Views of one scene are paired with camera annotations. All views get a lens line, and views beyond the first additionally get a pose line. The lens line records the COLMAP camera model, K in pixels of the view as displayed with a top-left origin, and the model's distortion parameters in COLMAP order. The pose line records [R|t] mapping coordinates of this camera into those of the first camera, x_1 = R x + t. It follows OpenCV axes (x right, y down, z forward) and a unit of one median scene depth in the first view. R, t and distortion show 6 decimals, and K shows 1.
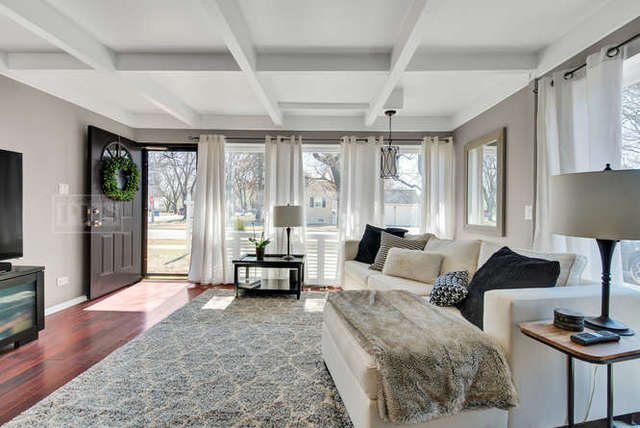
lens RADIAL K [[280.0, 0, 318.9], [0, 280.0, 210.7], [0, 0, 1]] dist [0.000581, -0.000026]
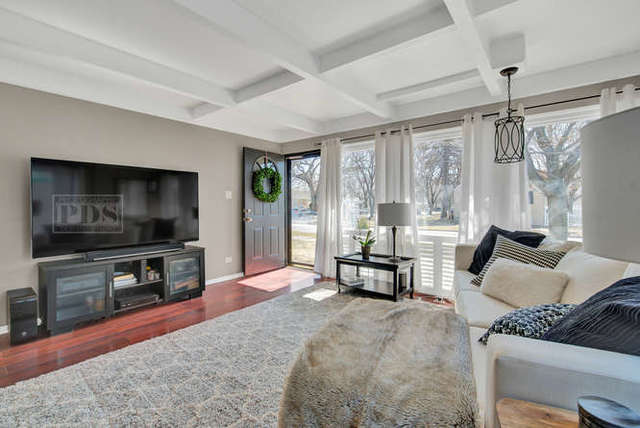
lens RADIAL K [[285.0, 0, 318.9], [0, 285.0, 209.0], [0, 0, 1]] dist [-0.001259, -0.000656]
pose [[0.801417, -0.009550, -0.598030, 0.259482], [0.007855, 0.999954, -0.005442, 0.005023], [0.598054, -0.000336, 0.801455, 0.102008]]
